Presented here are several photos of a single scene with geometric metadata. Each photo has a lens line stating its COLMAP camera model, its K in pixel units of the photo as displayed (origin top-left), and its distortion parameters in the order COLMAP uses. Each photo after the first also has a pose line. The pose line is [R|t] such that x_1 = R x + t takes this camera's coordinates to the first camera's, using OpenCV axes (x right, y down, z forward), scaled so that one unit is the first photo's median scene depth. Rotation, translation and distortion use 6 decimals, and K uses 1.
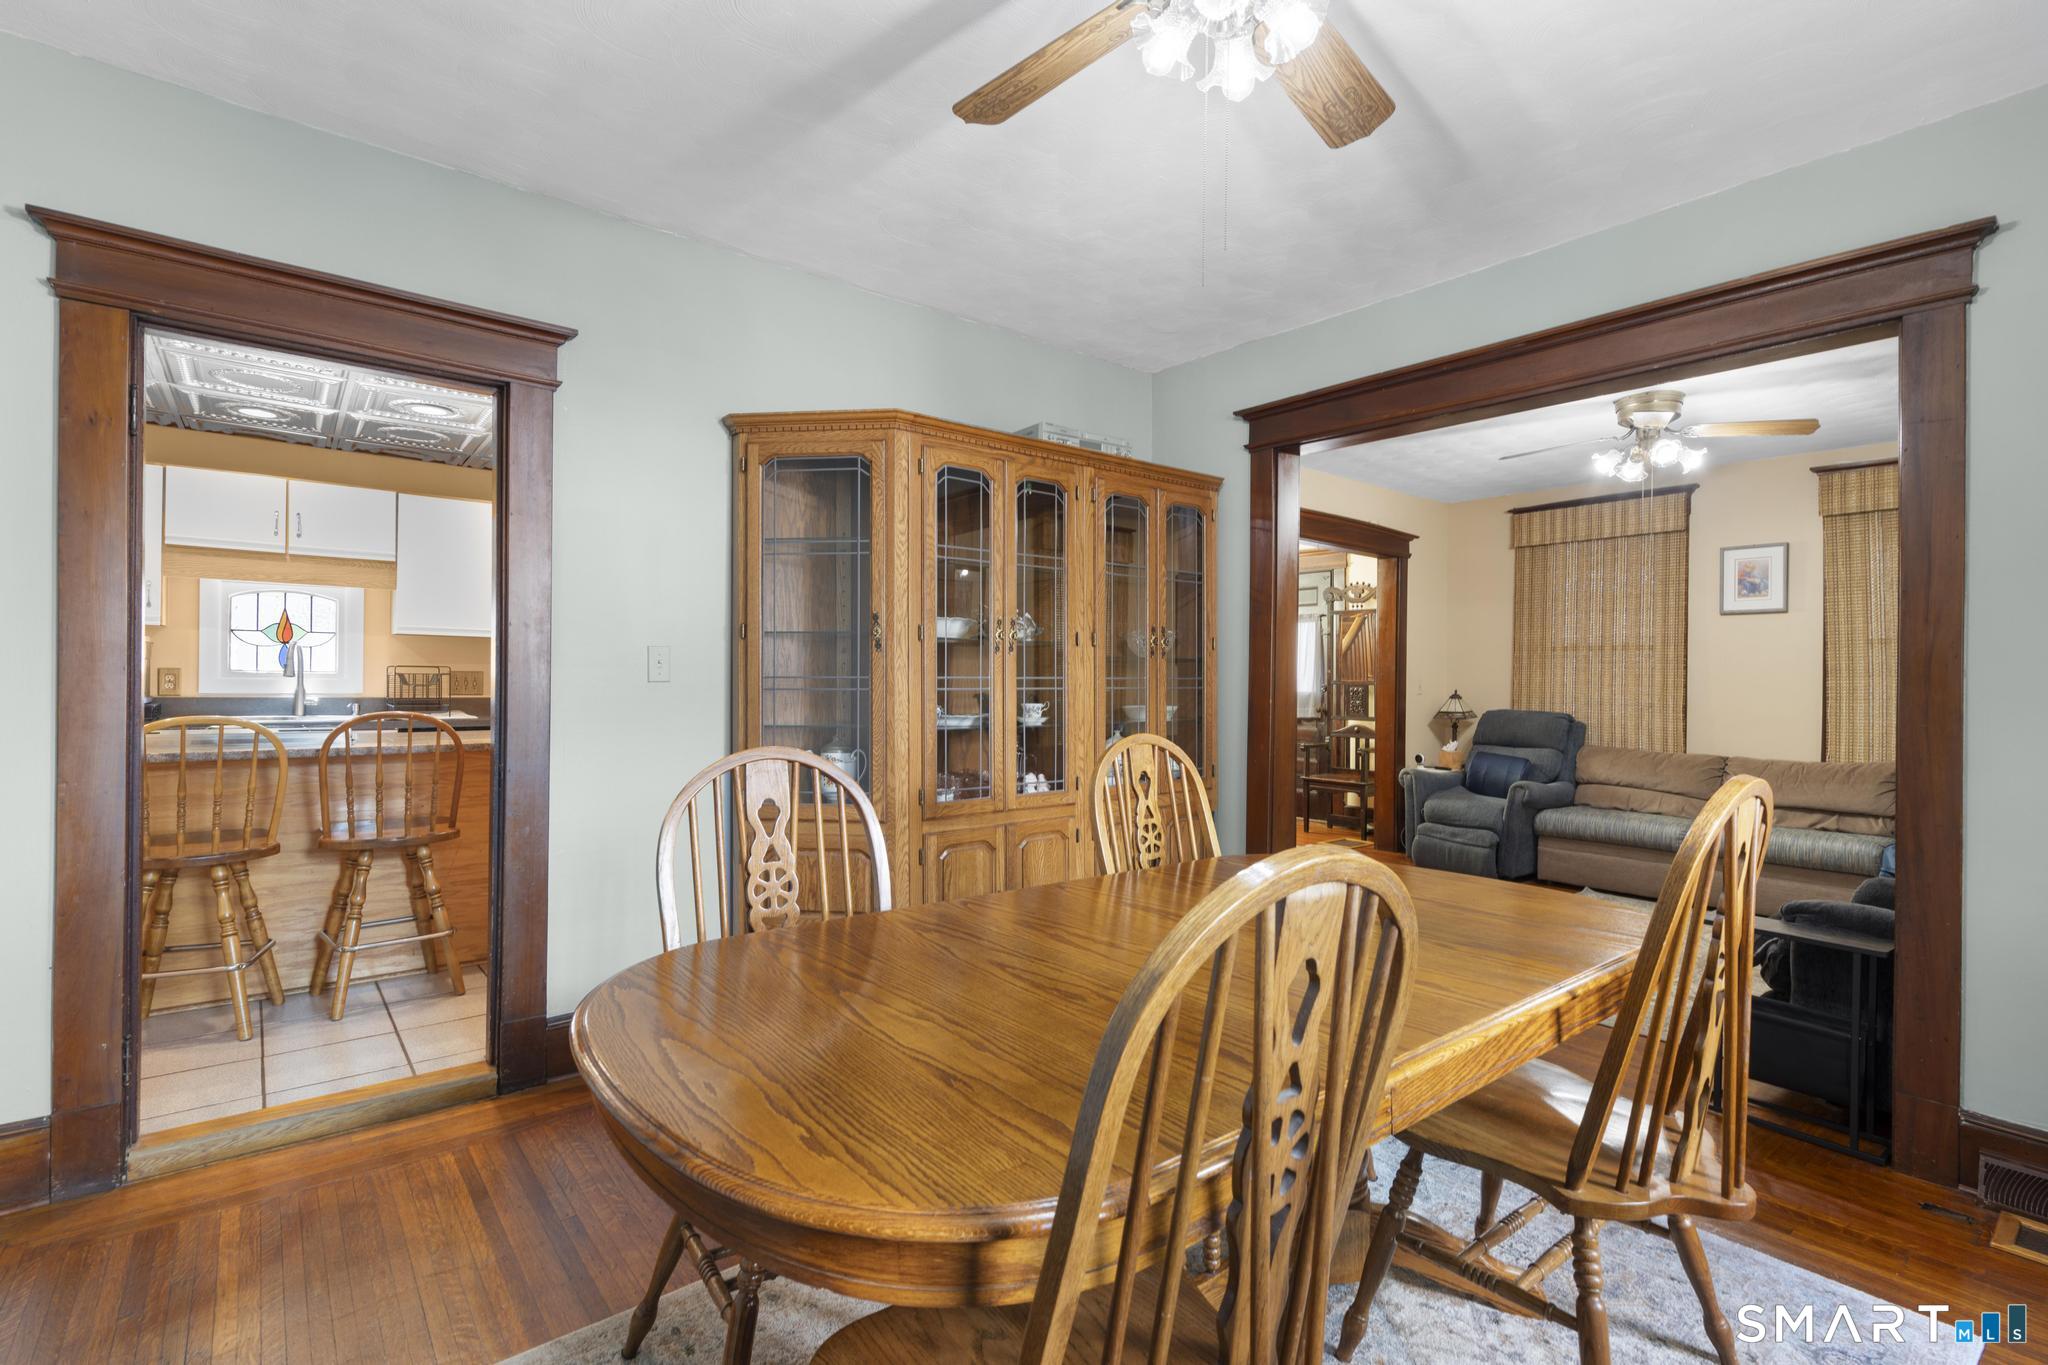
lens RADIAL K [[946.2, 0, 1035.8], [0, 946.2, 682.4], [0, 0, 1]] dist [-0.000397, 0.000666]
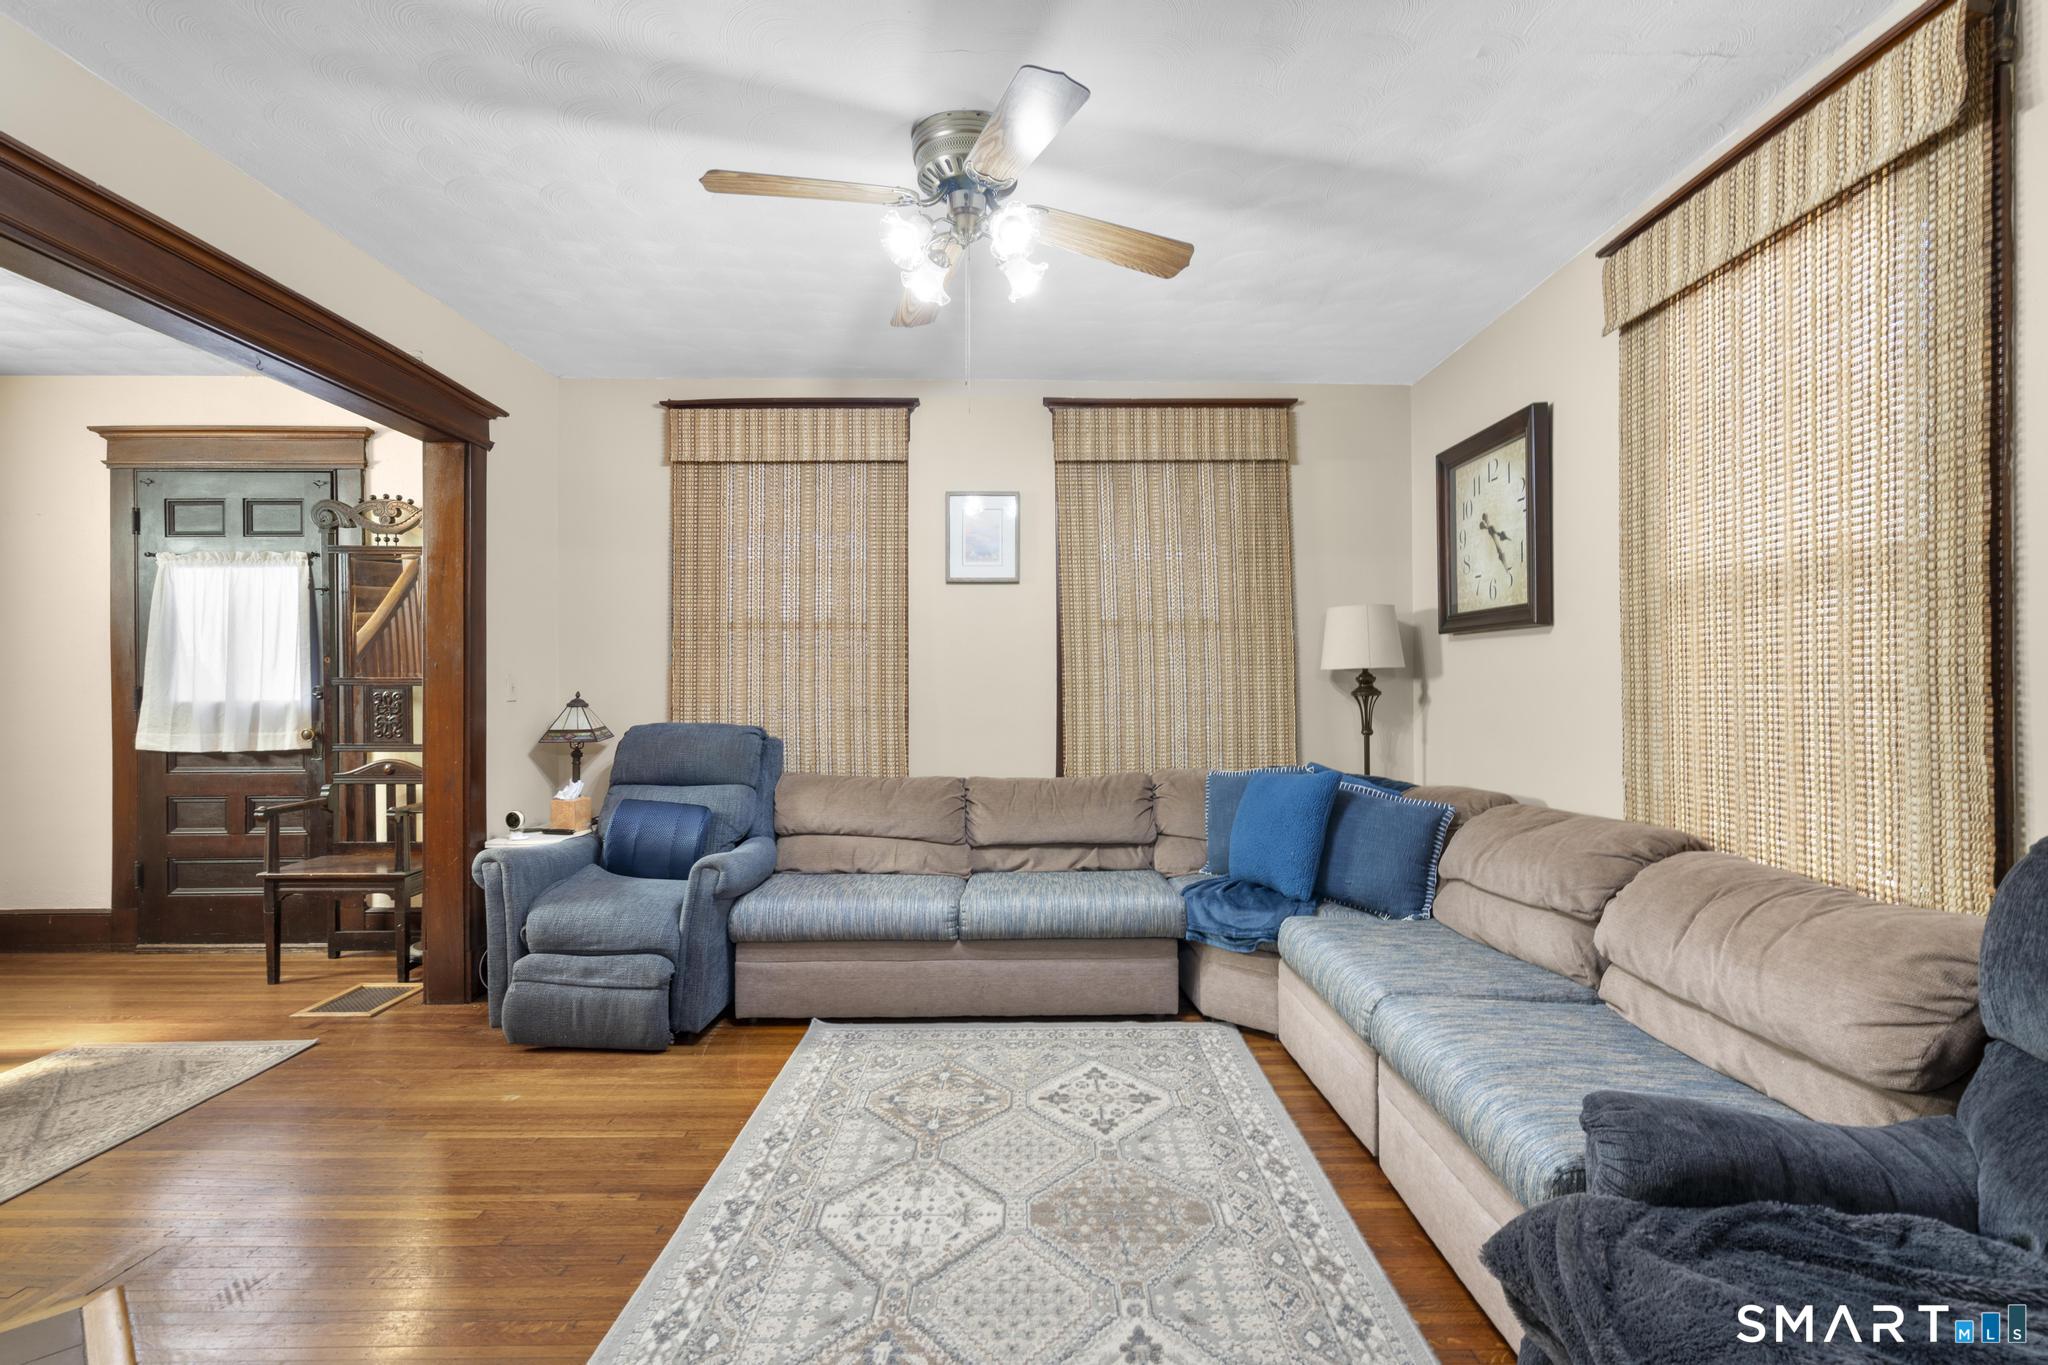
lens RADIAL K [[946.2, 0, 1034.6], [0, 946.2, 677.7], [0, 0, 1]] dist [-0.000397, 0.000666]
pose [[0.623795, -0.007747, 0.781550, 0.176925], [0.010315, 0.999945, 0.001679, 0.000985], [-0.781520, 0.007014, 0.623841, 0.449496]]
